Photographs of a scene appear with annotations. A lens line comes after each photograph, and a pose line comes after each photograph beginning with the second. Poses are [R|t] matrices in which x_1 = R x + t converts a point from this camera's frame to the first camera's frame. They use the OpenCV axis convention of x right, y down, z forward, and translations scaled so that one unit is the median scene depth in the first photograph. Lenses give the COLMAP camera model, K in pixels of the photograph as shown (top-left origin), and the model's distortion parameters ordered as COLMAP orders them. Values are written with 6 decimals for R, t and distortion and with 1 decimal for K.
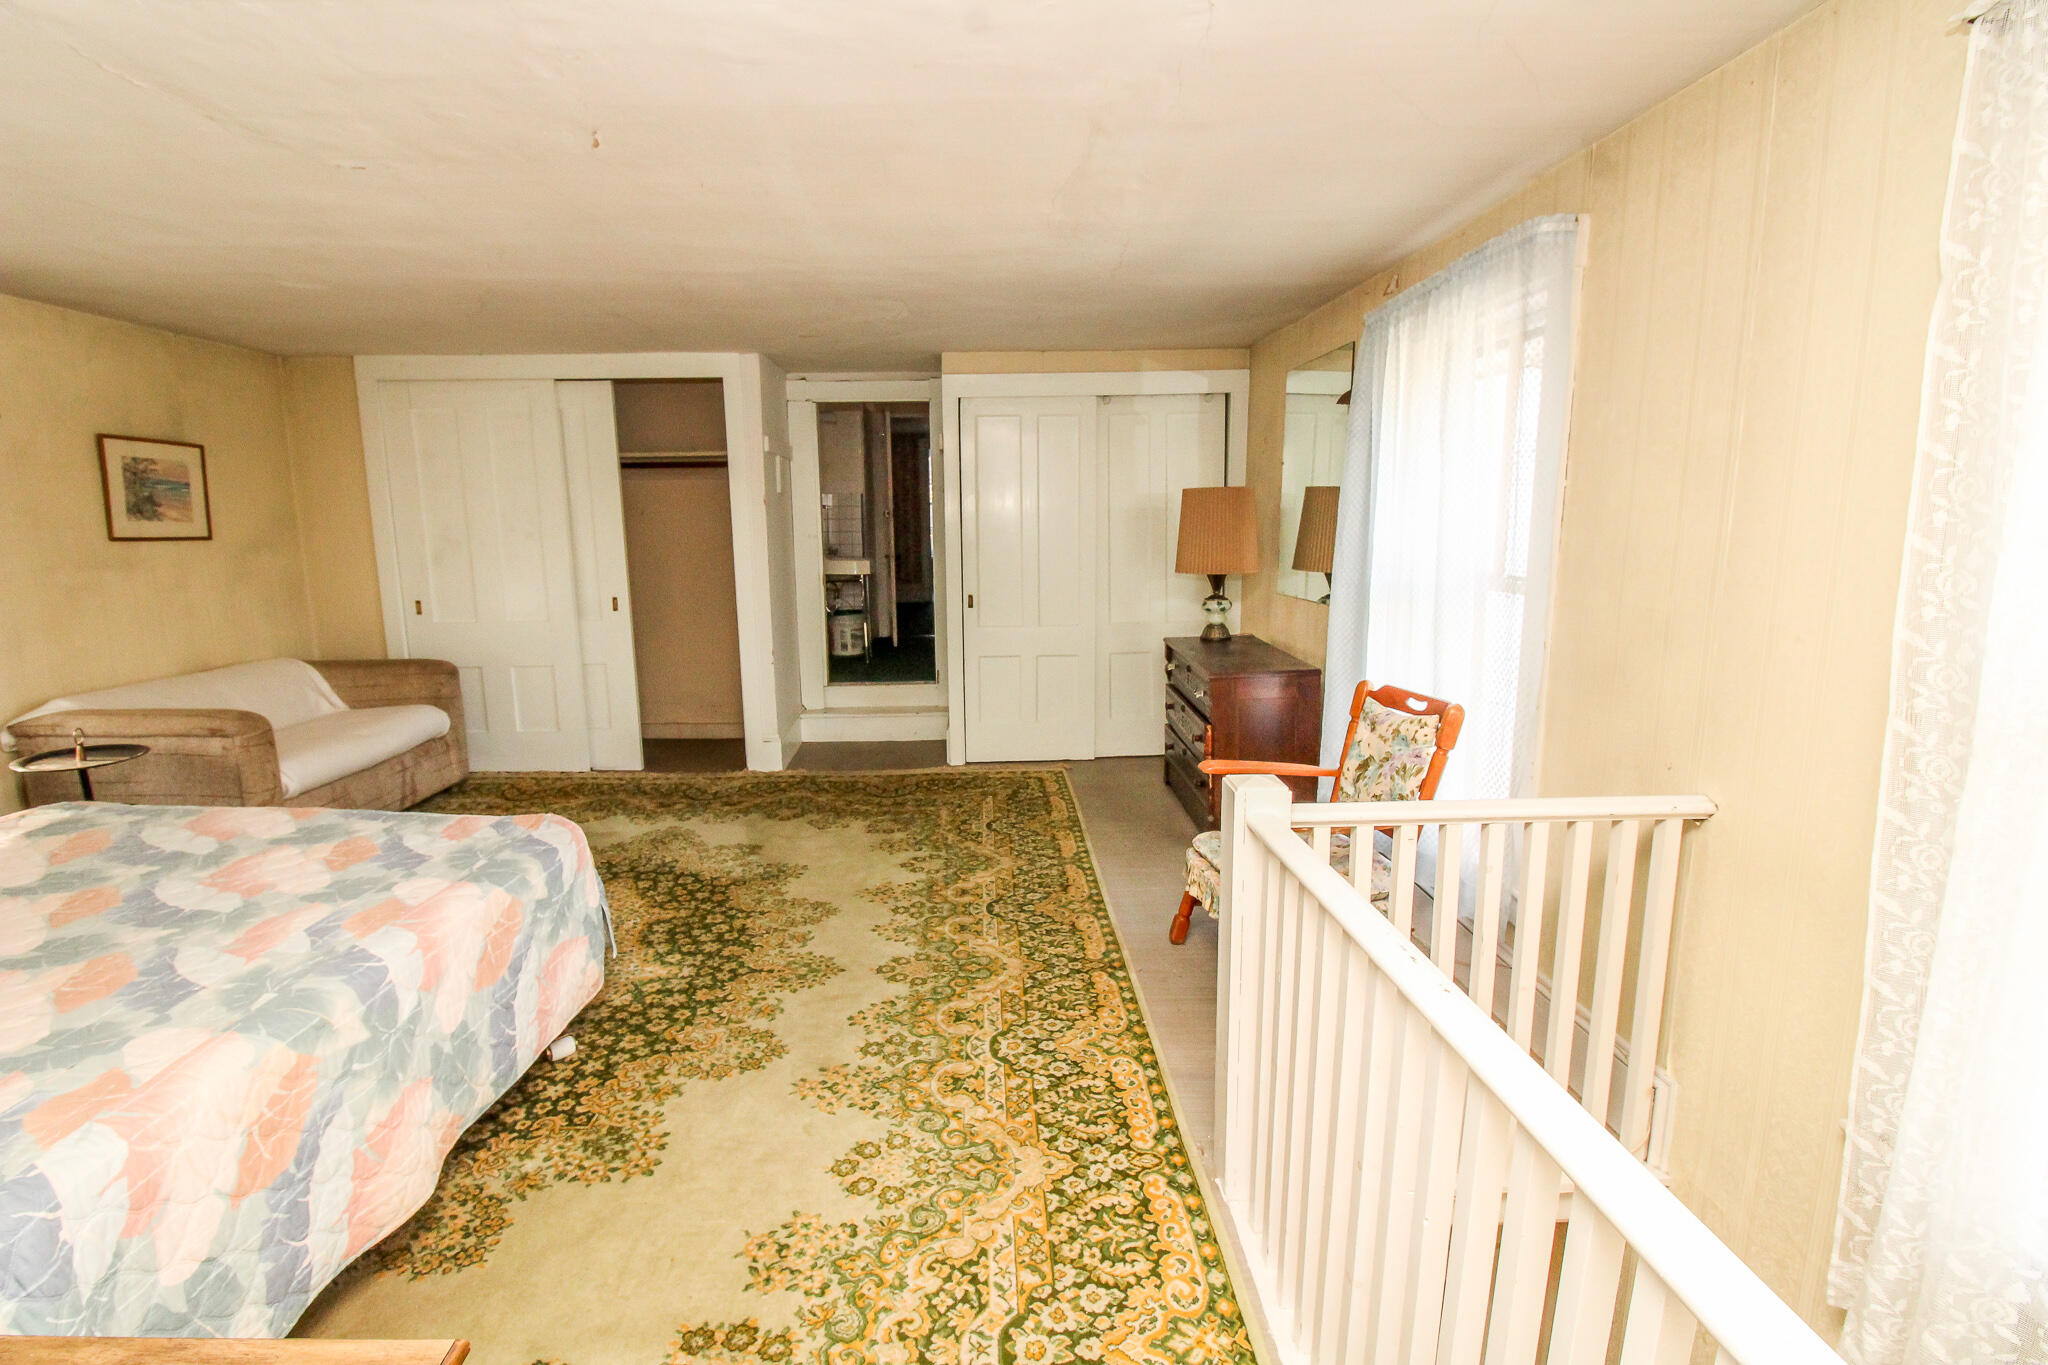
lens RADIAL K [[947.9, 0, 996.8], [0, 947.9, 677.1], [0, 0, 1]] dist [-0.004953, -0.009836]
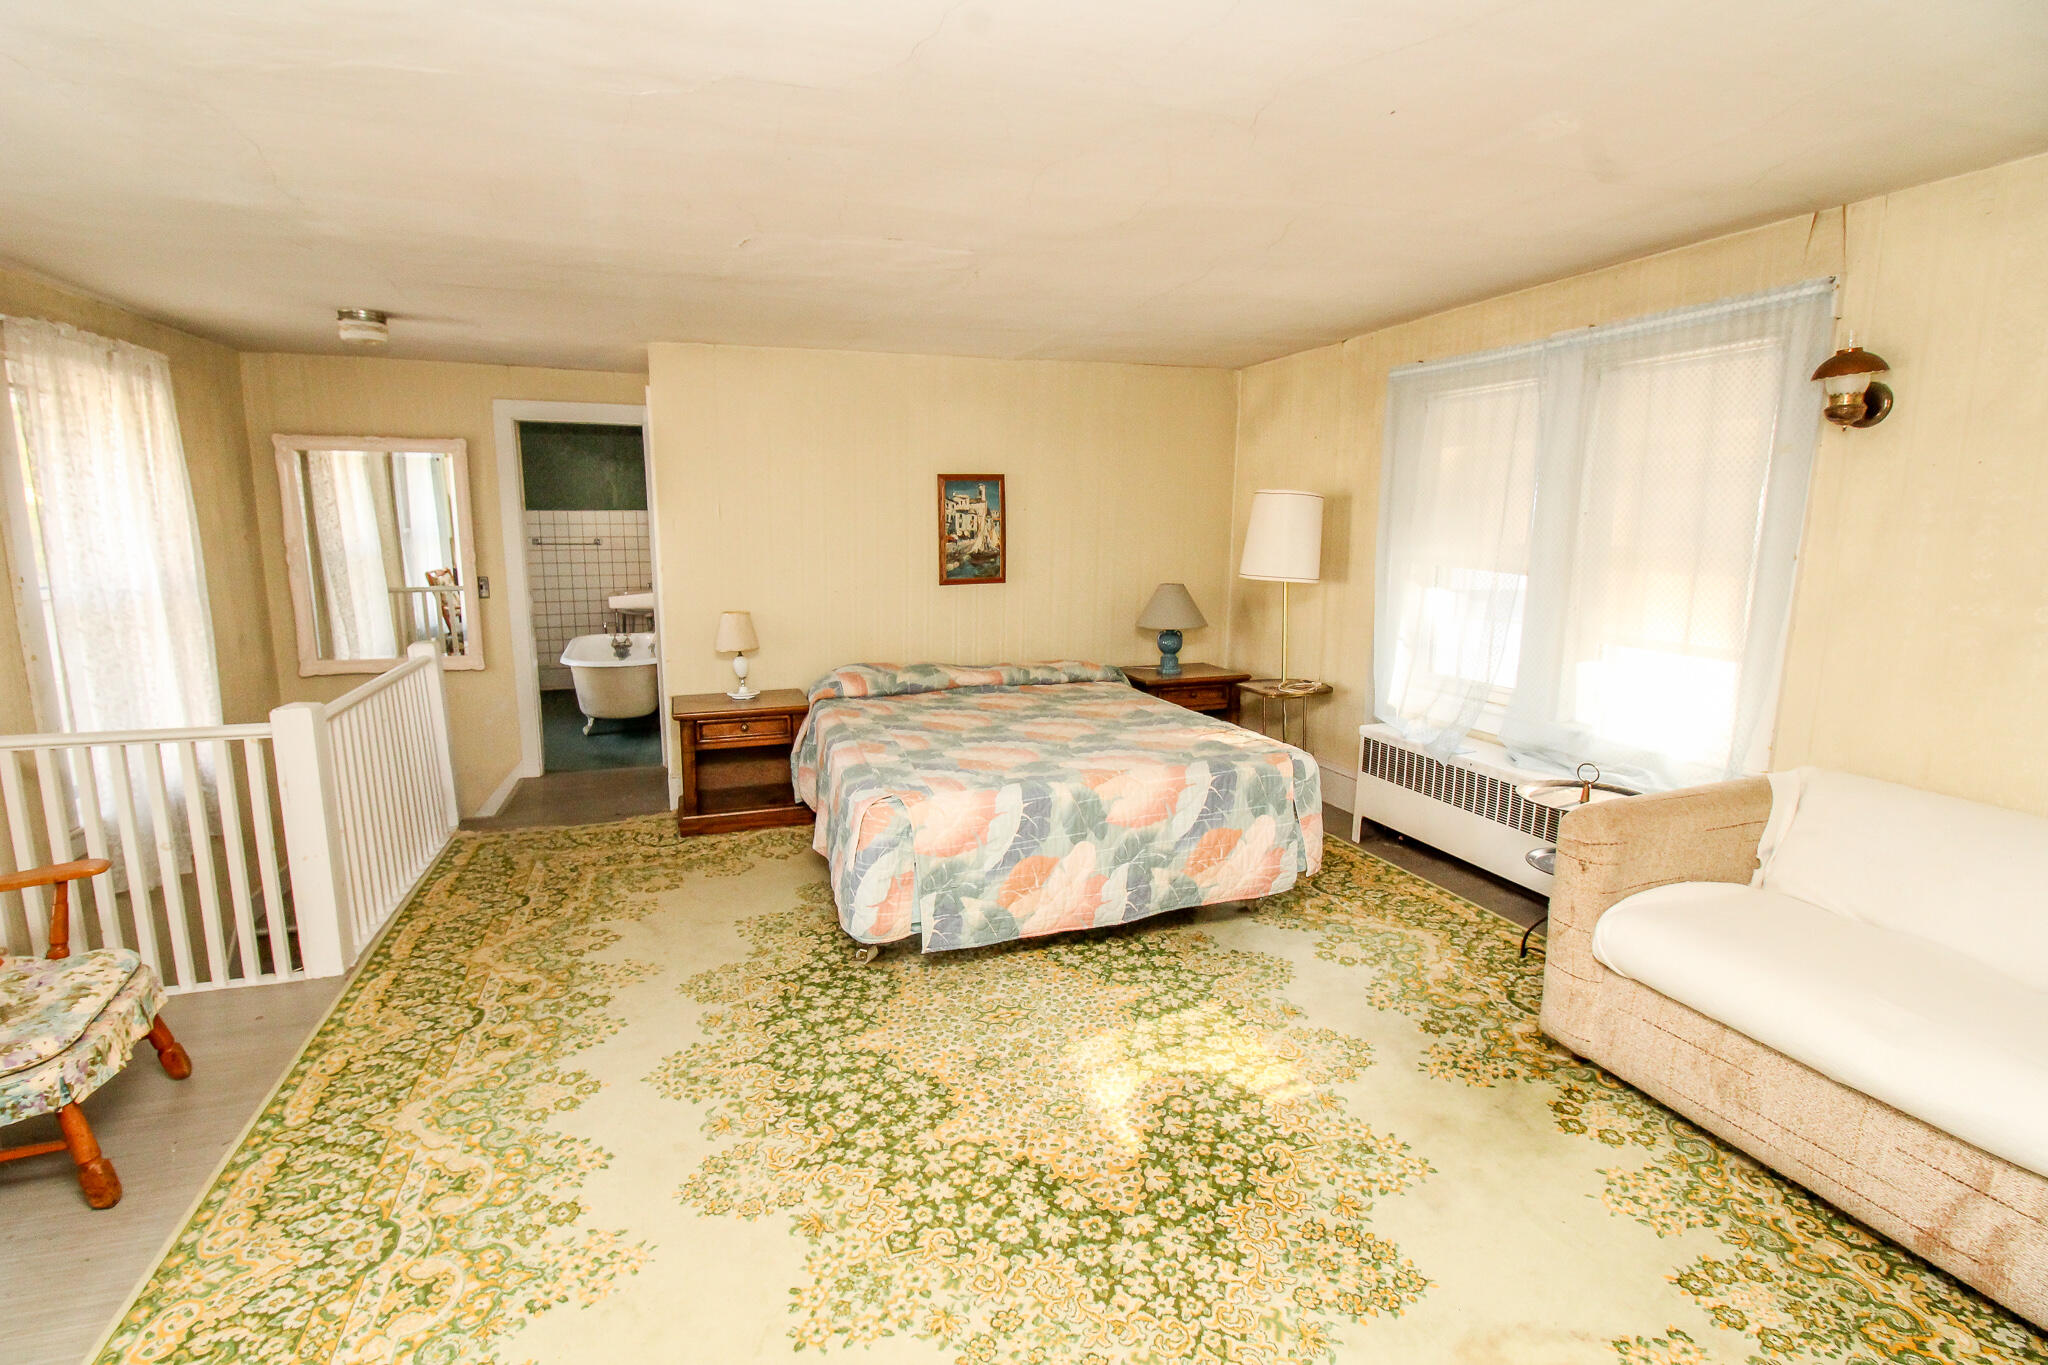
lens RADIAL K [[947.9, 0, 1012.1], [0, 947.9, 684.0], [0, 0, 1]] dist [-0.004953, -0.009836]
pose [[-0.951688, 0.066570, -0.299763, -0.219504], [-0.036885, 0.944365, 0.326824, -0.270795], [0.304842, 0.322091, -0.896286, 1.554522]]
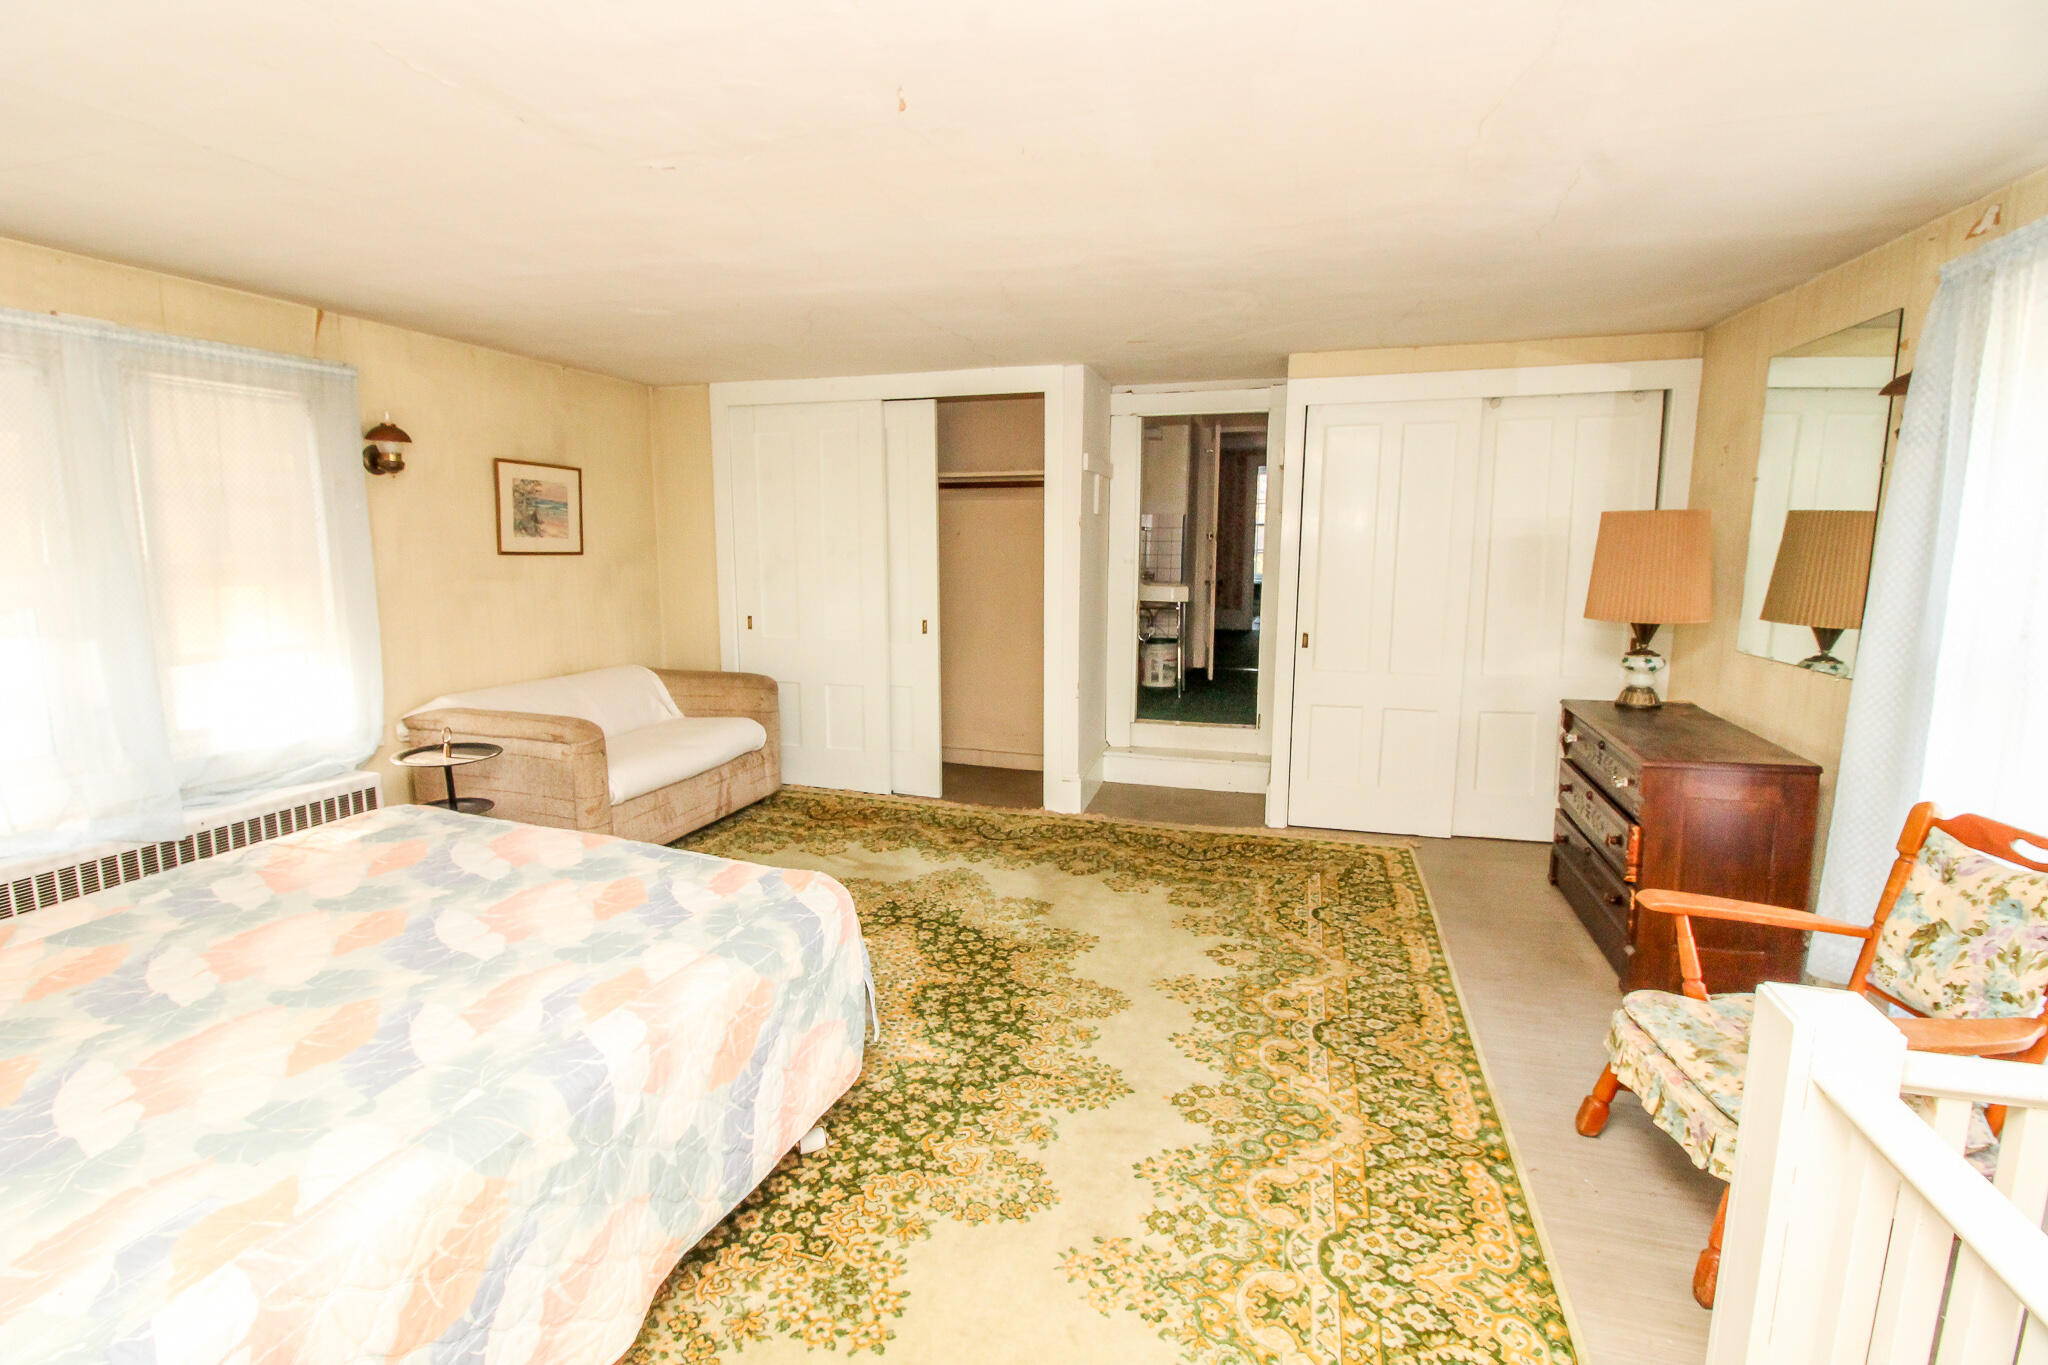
lens RADIAL K [[947.9, 0, 997.2], [0, 947.9, 681.8], [0, 0, 1]] dist [-0.004953, -0.009836]
pose [[0.946917, 0.059108, -0.315999, -0.029638], [-0.063597, 0.997968, -0.003901, -0.033781], [0.315126, 0.023790, 0.948752, 0.151065]]
